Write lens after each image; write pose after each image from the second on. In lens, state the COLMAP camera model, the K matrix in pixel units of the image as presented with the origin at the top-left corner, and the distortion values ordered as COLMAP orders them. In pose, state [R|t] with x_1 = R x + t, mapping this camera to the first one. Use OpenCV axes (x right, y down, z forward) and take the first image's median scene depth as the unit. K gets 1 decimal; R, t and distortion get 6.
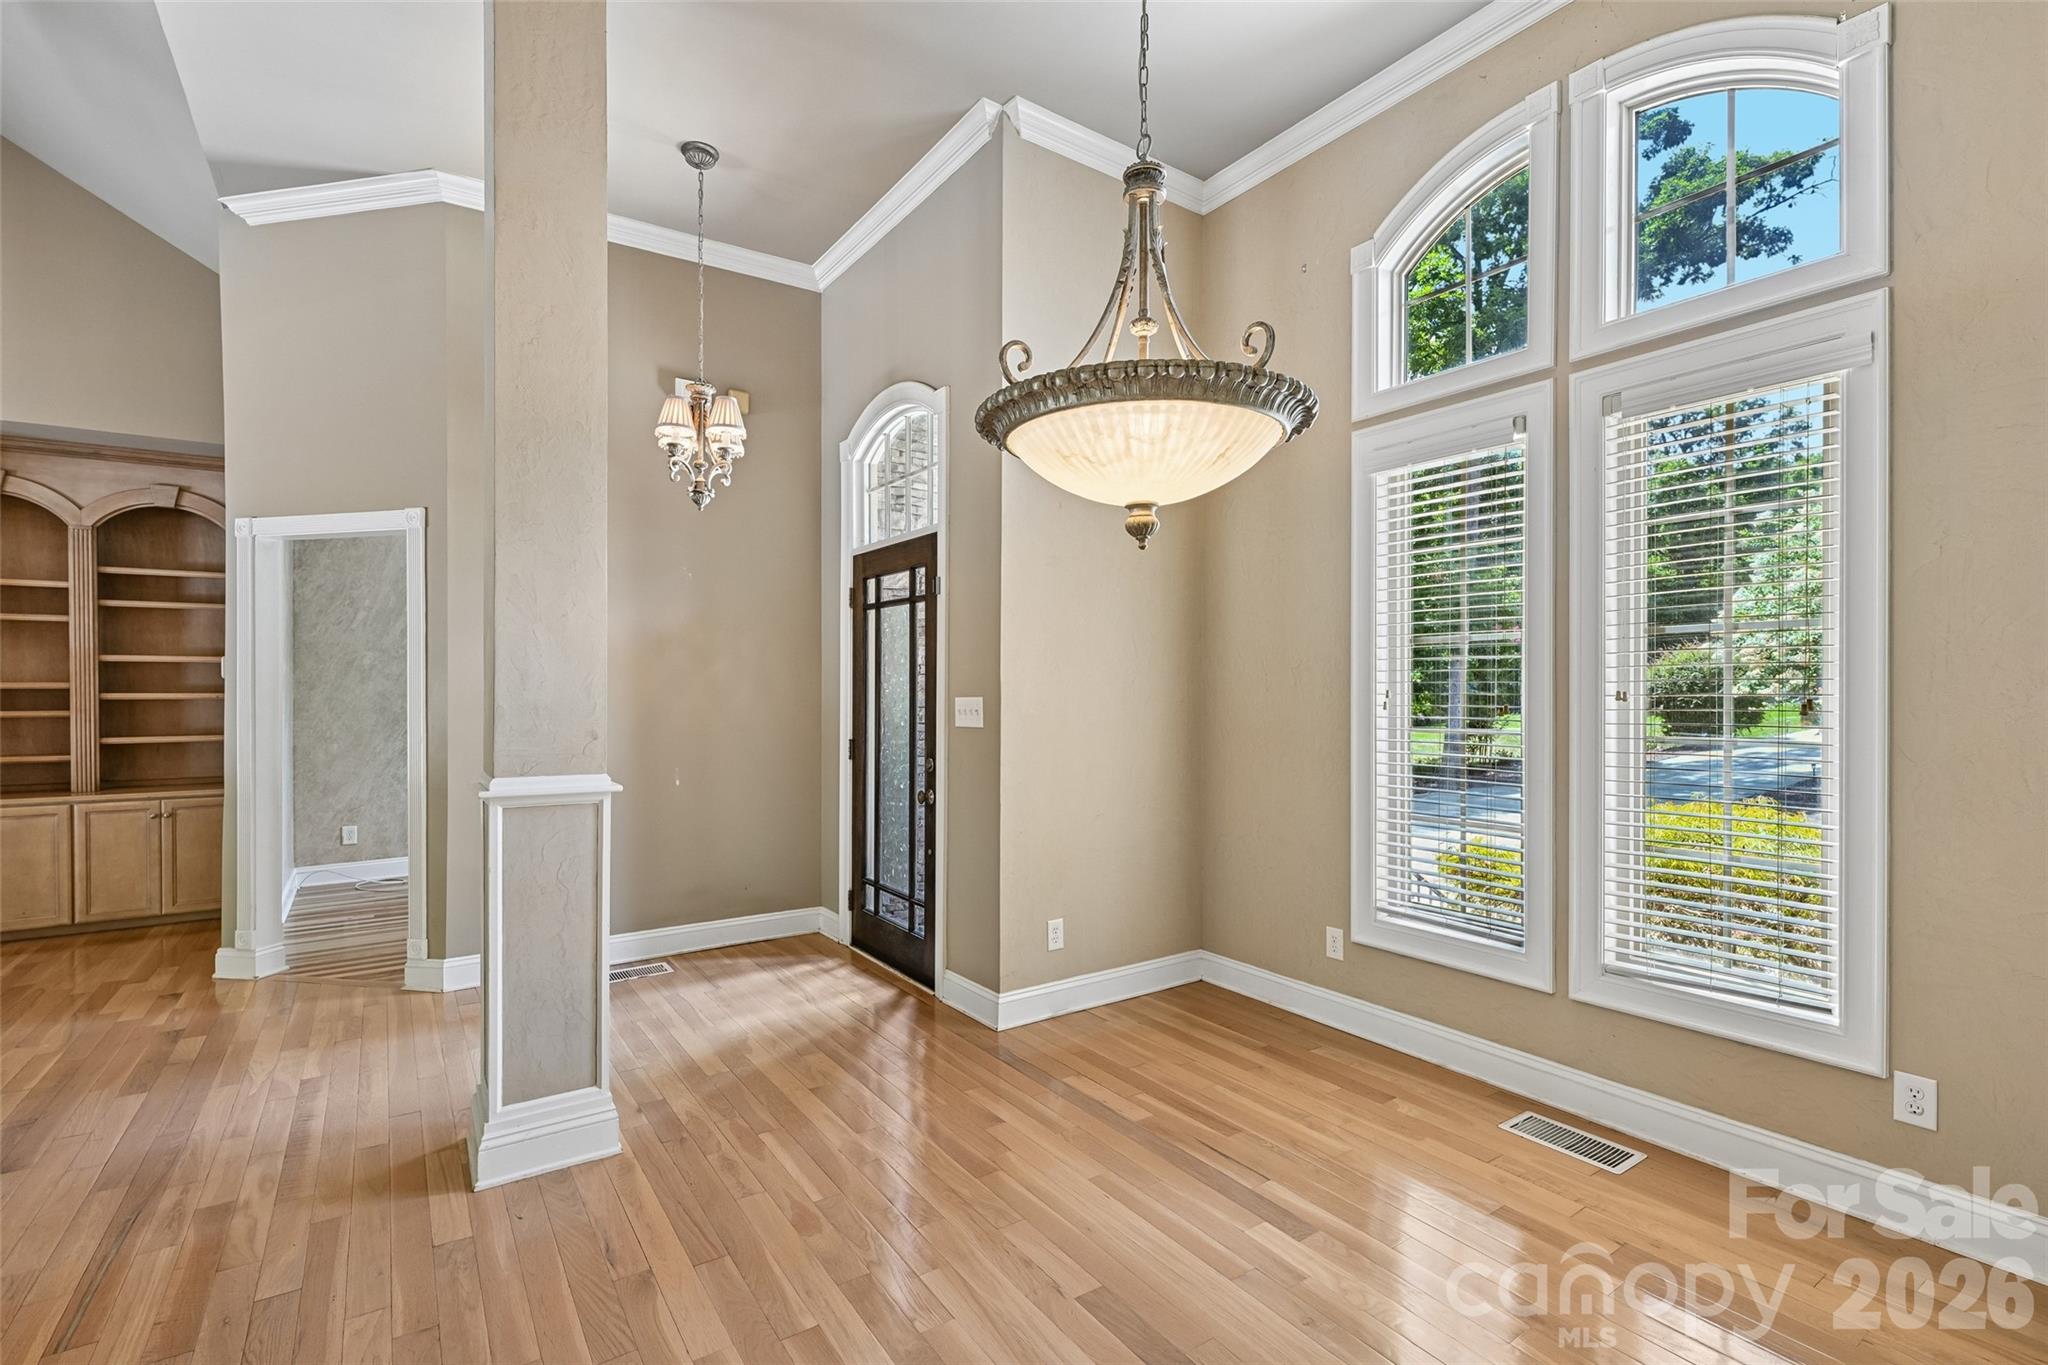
lens RADIAL K [[941.6, 0, 1030.0], [0, 941.6, 694.3], [0, 0, 1]] dist [-0.001502, -0.000102]
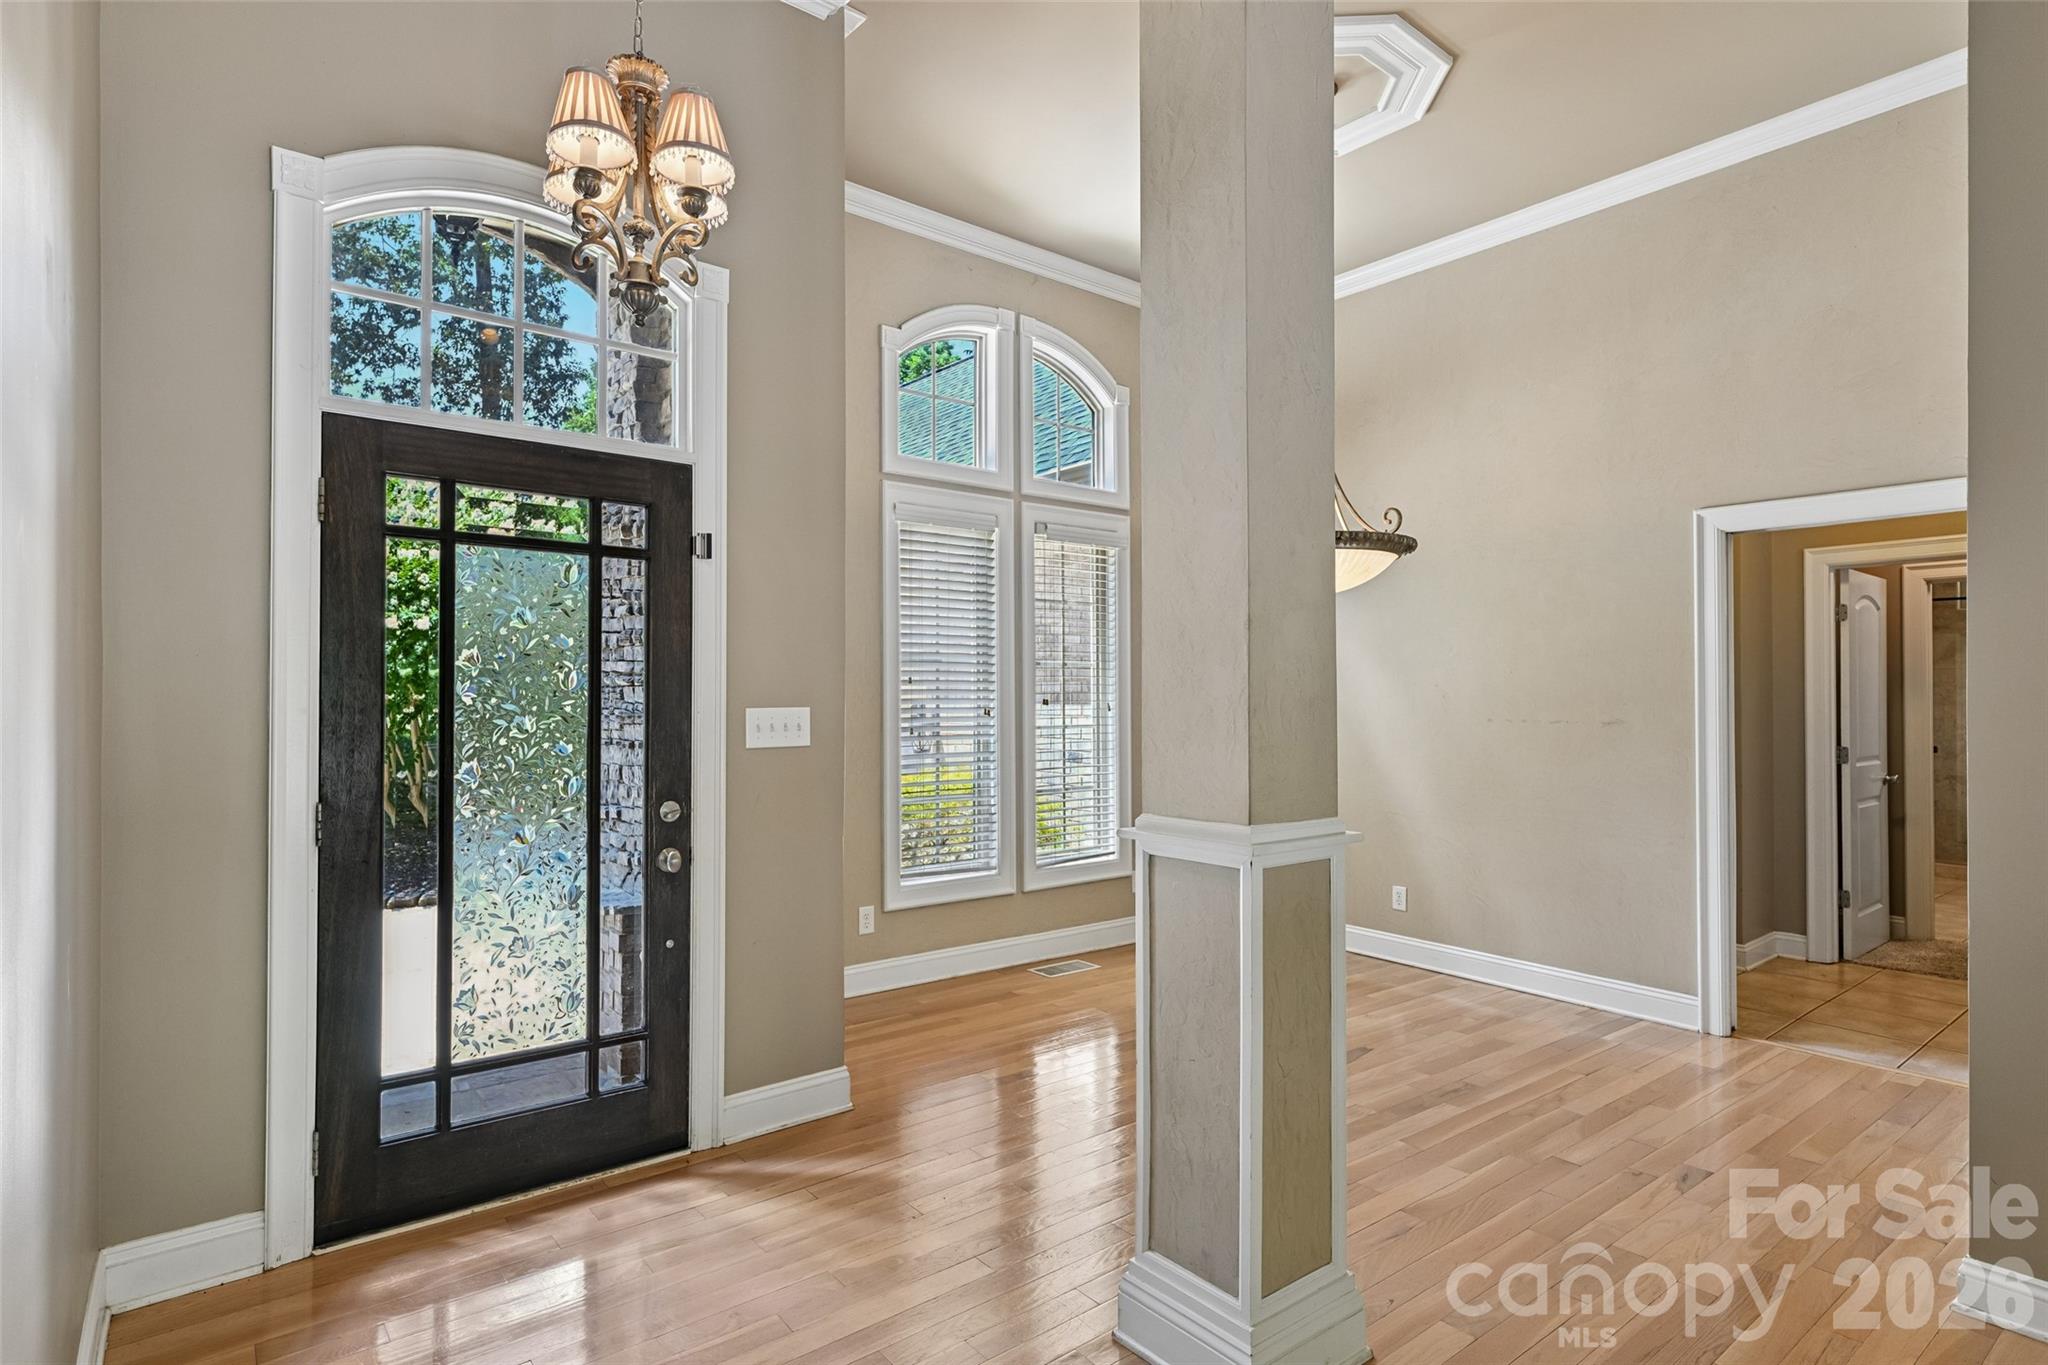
lens RADIAL K [[1041.4, 0, 1027.1], [0, 1041.4, 686.1], [0, 0, 1]] dist [0.013276, 0.000662]
pose [[-0.069202, 0.011252, 0.997539, -0.967881], [0.001259, 0.999937, -0.011191, -0.004848], [-0.997602, 0.000482, -0.069211, 0.906881]]
